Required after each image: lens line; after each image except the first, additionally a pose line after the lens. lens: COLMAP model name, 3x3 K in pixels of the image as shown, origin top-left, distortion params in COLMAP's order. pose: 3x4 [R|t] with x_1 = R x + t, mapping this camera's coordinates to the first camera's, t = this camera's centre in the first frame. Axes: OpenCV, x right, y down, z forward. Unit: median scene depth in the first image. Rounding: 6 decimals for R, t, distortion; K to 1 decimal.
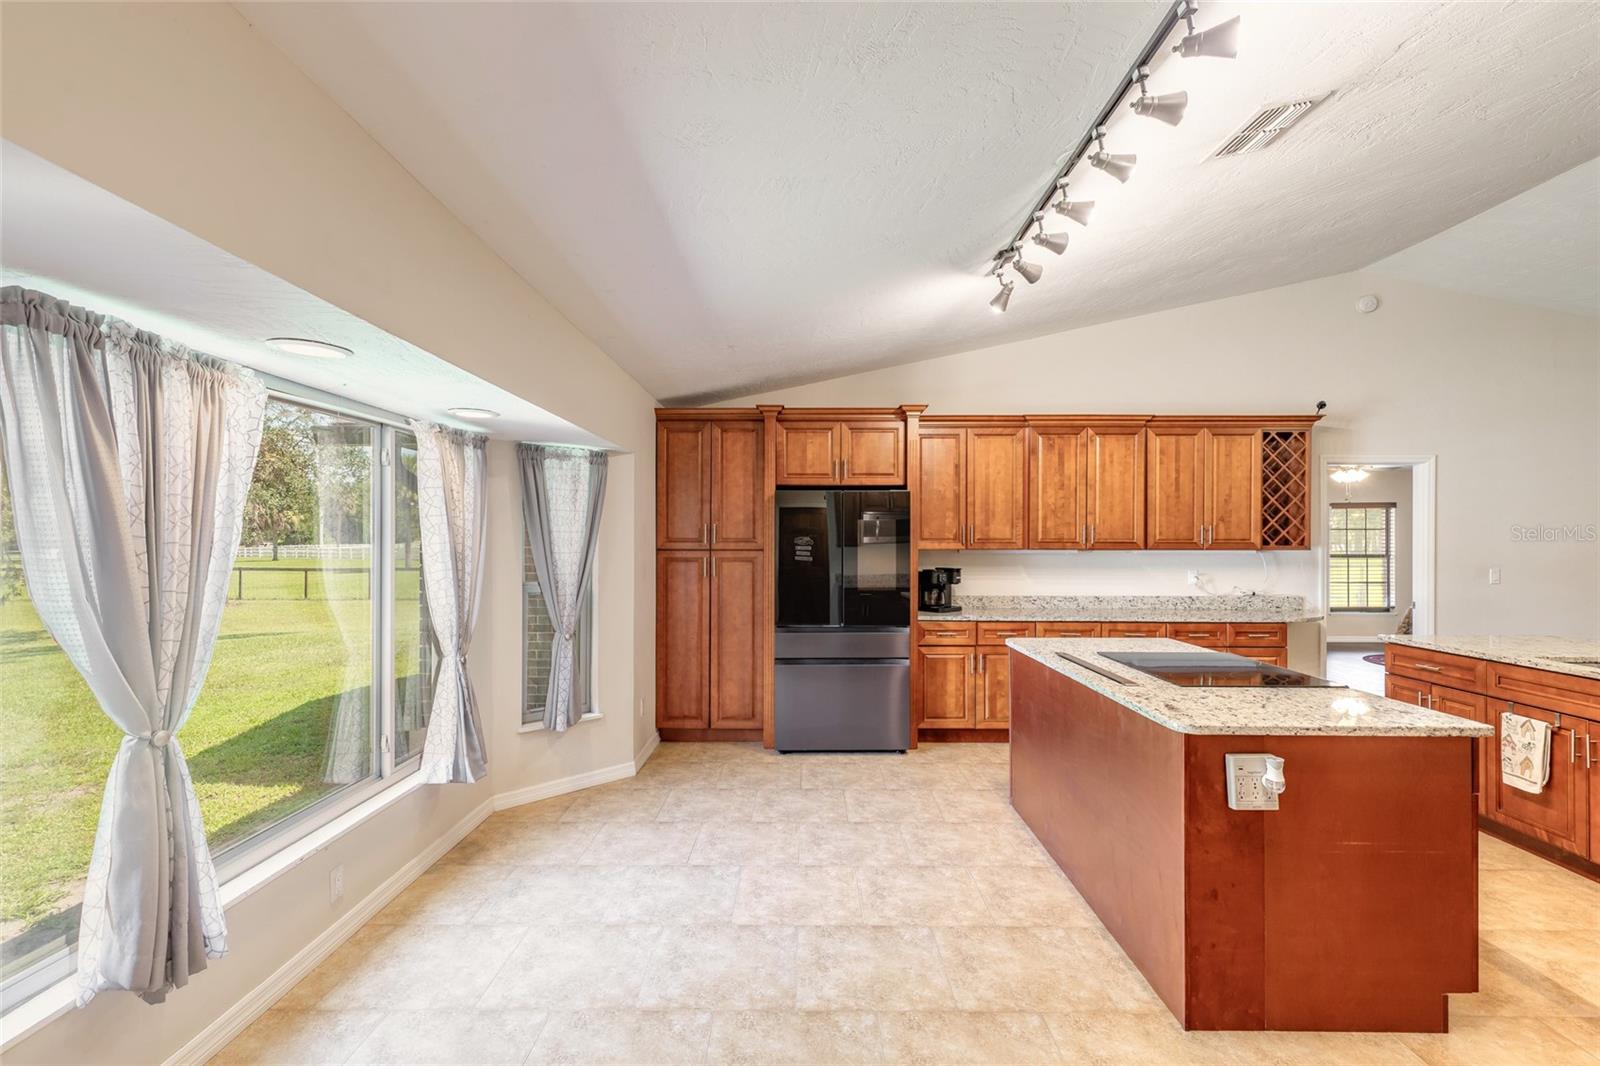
lens RADIAL K [[726.6, 0, 804.0], [0, 726.6, 534.5], [0, 0, 1]] dist [0.011905, -0.002330]
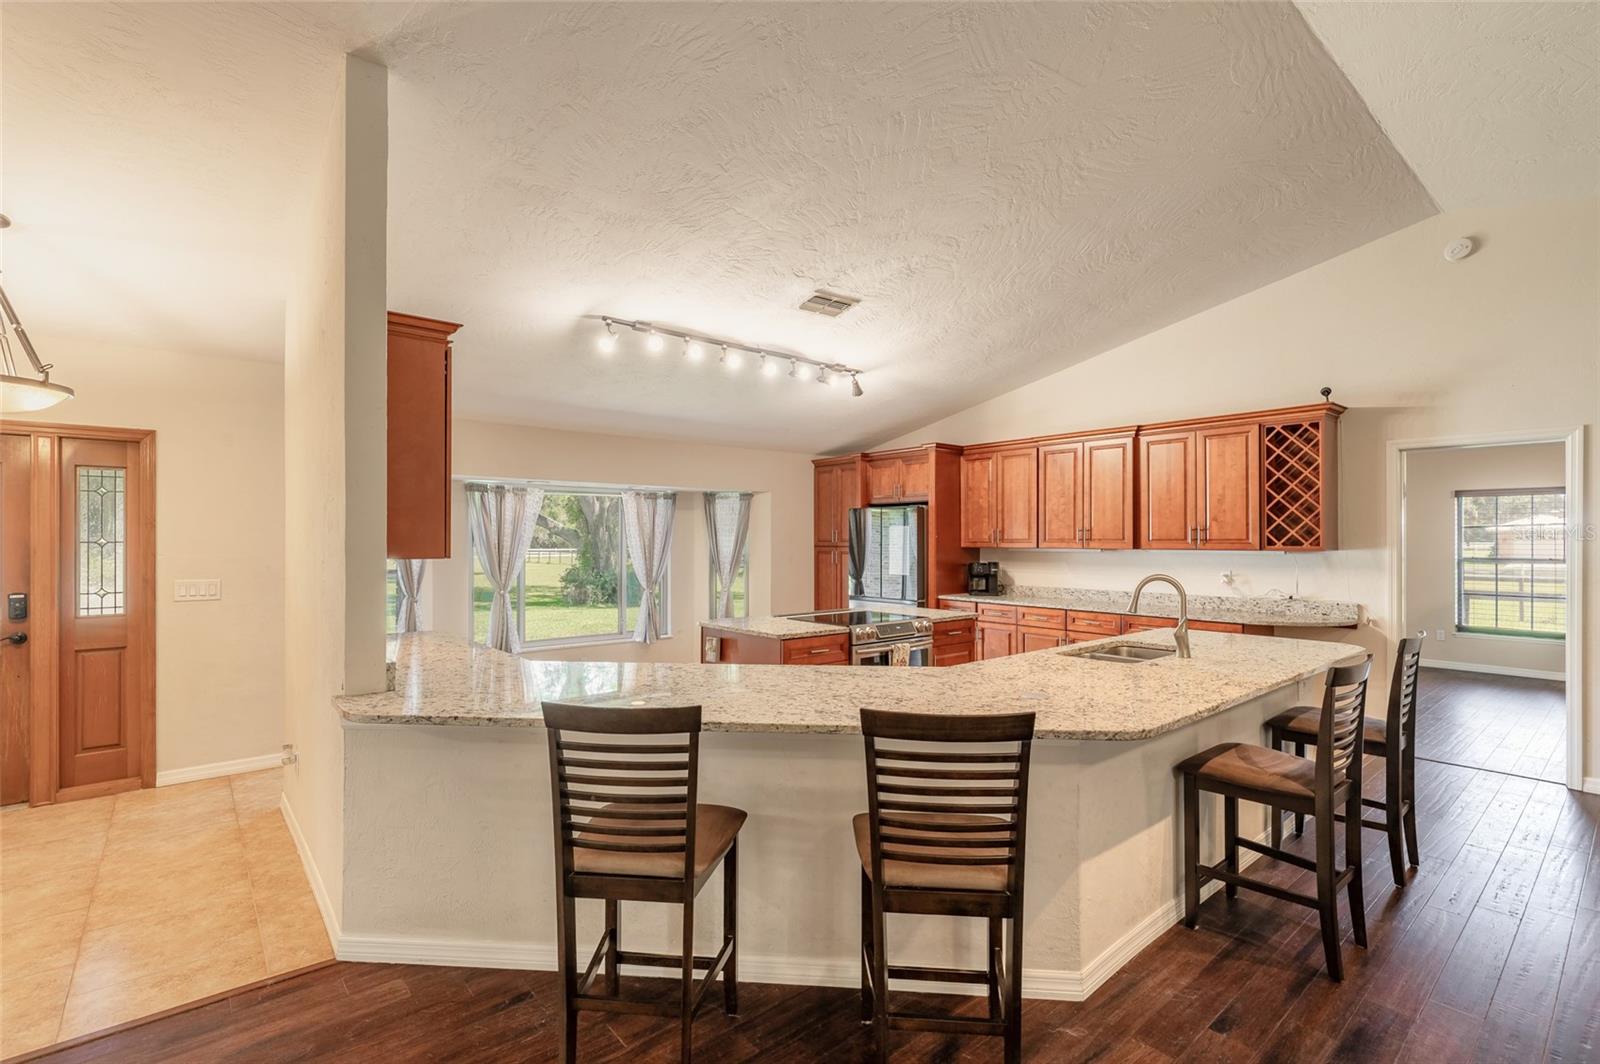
lens RADIAL K [[726.6, 0, 796.2], [0, 726.6, 531.9], [0, 0, 1]] dist [0.011905, -0.002330]
pose [[0.645831, -0.009047, -0.763426, 0.969910], [0.004997, 0.999958, -0.007623, 0.001143], [0.763464, 0.001109, 0.645850, -0.086986]]
